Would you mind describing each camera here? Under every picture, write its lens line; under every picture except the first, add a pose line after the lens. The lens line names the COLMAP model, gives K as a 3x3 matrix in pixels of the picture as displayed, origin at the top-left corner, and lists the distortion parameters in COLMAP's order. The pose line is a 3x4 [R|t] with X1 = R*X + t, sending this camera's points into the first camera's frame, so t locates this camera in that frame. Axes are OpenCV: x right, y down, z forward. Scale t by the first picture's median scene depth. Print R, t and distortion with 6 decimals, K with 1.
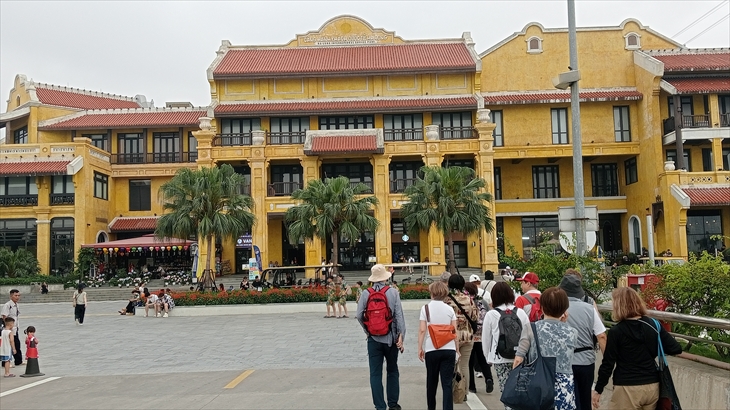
lens RADIAL K [[944.7, 0, 363.1], [0, 944.7, 207.2], [0, 0, 1]] dist [0.117143, 0.000000]
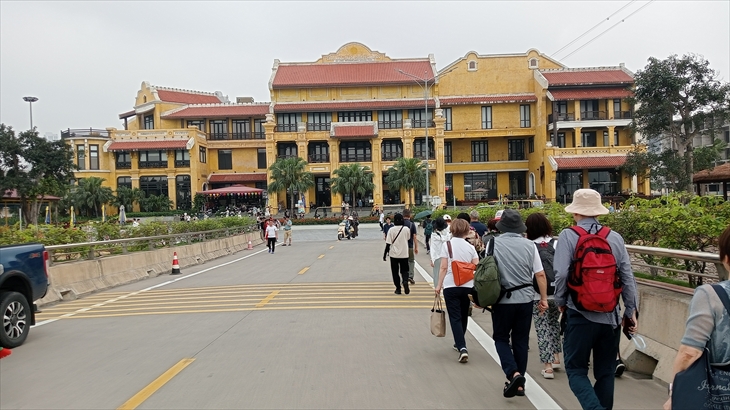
lens RADIAL K [[944.7, 0, 364.3], [0, 944.7, 205.6], [0, 0, 1]] dist [0.117143, 0.000000]
pose [[0.999981, -0.001153, 0.006079, -0.011499], [0.000718, 0.997475, 0.071015, -0.050854], [-0.006146, -0.071009, 0.997457, -0.618775]]
